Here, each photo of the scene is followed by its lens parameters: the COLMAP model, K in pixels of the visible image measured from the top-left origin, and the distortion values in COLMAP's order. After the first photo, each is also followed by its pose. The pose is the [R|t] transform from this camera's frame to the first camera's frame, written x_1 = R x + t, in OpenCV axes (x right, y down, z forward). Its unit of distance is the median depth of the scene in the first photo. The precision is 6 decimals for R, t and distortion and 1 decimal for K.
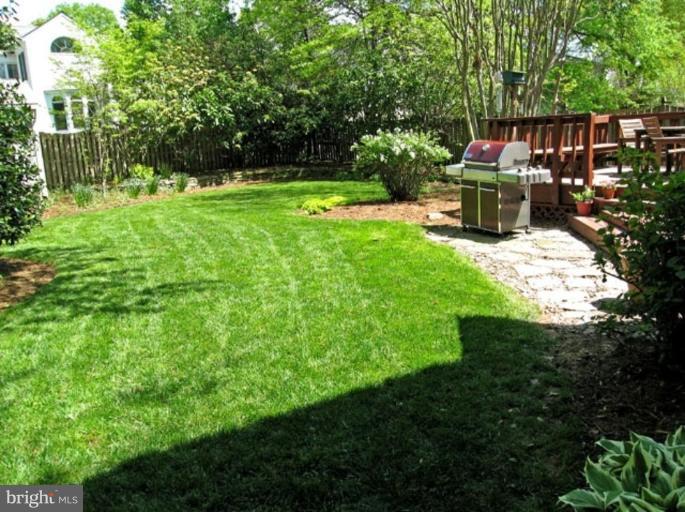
lens RADIAL K [[558.1, 0, 342.5], [0, 558.1, 256.0], [0, 0, 1]] dist [-0.149064, 0.101943]
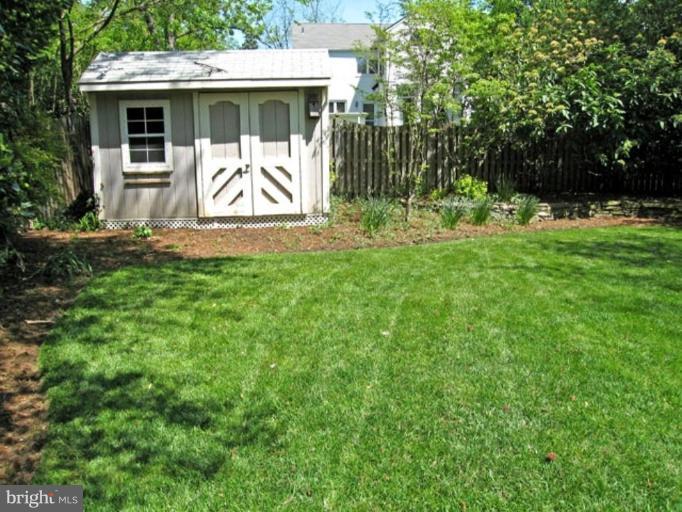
lens RADIAL K [[555.6, 0, 341.0], [0, 555.6, 256.0], [0, 0, 1]] dist [-0.149064, 0.101943]
pose [[0.814131, 0.154547, -0.559738, -0.096094], [-0.159022, 0.986421, 0.041063, -0.068580], [0.558483, 0.055580, 0.827652, 0.329566]]
